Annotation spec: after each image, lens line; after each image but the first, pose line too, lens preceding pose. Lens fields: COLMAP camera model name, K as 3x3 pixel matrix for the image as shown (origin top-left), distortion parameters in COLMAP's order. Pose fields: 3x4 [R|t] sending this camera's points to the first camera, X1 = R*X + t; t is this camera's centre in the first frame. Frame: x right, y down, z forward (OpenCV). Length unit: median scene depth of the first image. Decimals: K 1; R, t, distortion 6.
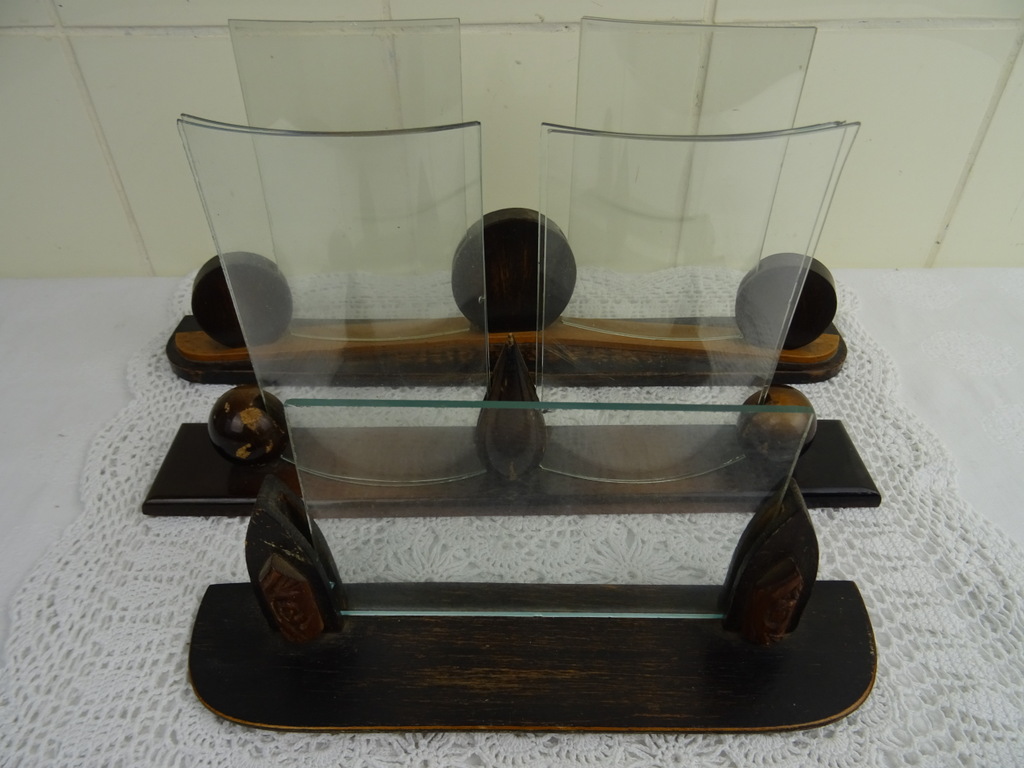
lens RADIAL K [[721.1, 0, 502.4], [0, 721.1, 370.5], [0, 0, 1]] dist [0.011422, -0.015400]
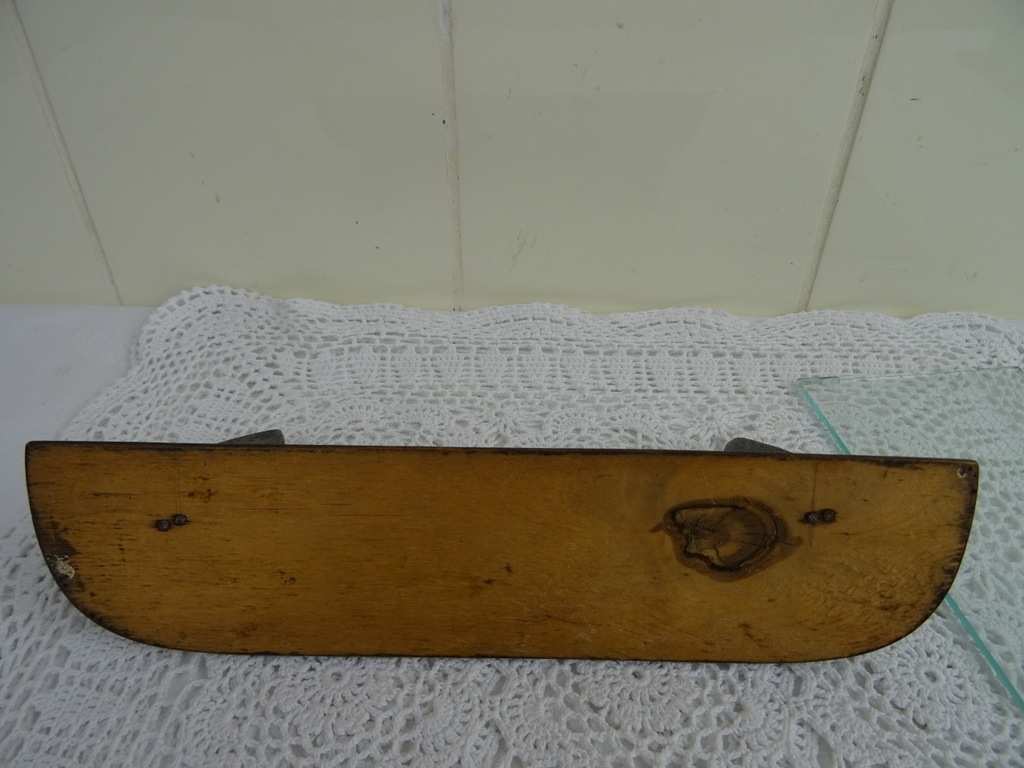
lens RADIAL K [[721.1, 0, 514.1], [0, 721.1, 373.0], [0, 0, 1]] dist [0.011422, -0.015400]
pose [[0.999537, 0.026101, -0.015667, -0.065984], [-0.026806, 0.998551, -0.046667, -0.042731], [0.014426, 0.047065, 0.998788, 0.300452]]
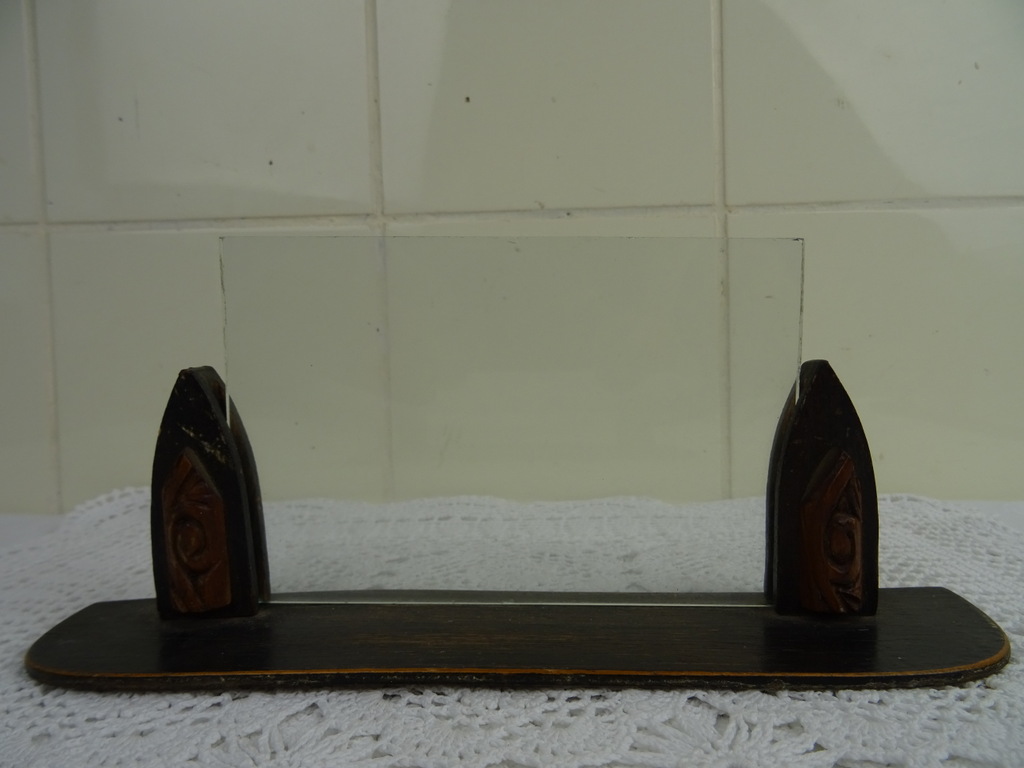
lens RADIAL K [[721.1, 0, 511.9], [0, 721.1, 400.4], [0, 0, 1]] dist [0.011422, -0.015400]
pose [[0.999153, -0.014093, -0.038667, 0.048753], [-0.012131, 0.796958, -0.603913, 0.288818], [0.039327, 0.603870, 0.796112, 0.397014]]
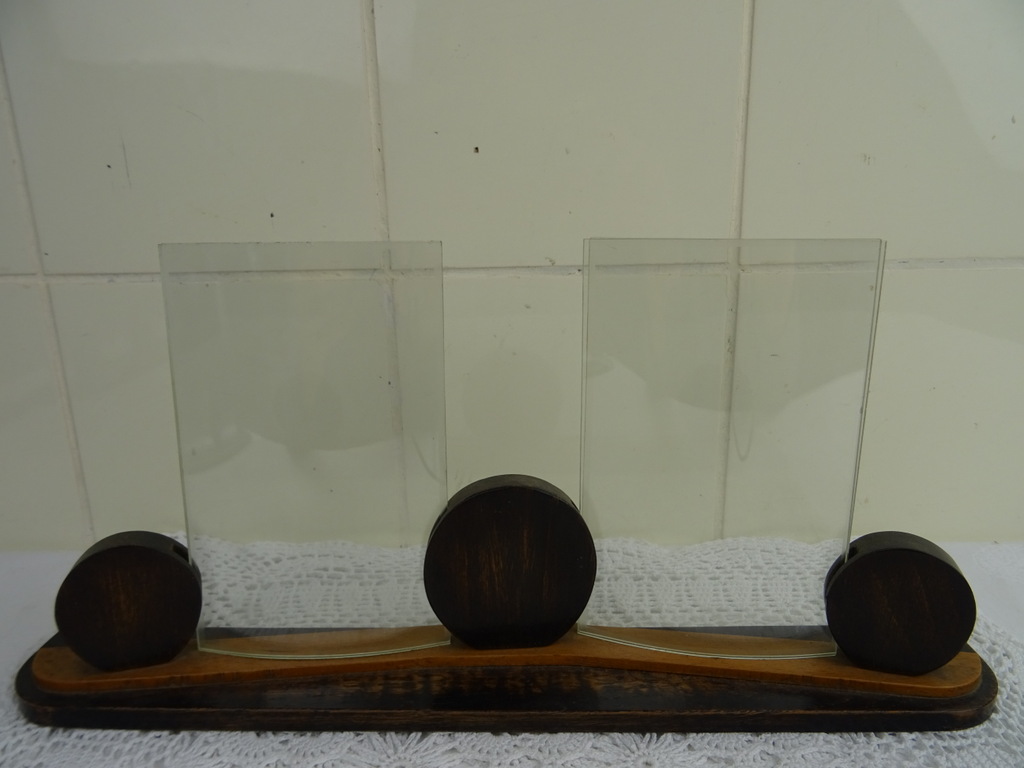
lens RADIAL K [[721.1, 0, 506.0], [0, 721.1, 382.3], [0, 0, 1]] dist [0.011422, -0.015400]
pose [[0.999592, -0.006708, -0.027774, 0.019991], [-0.004799, 0.918815, -0.394659, 0.023349], [0.028166, 0.394631, 0.918408, 0.204356]]
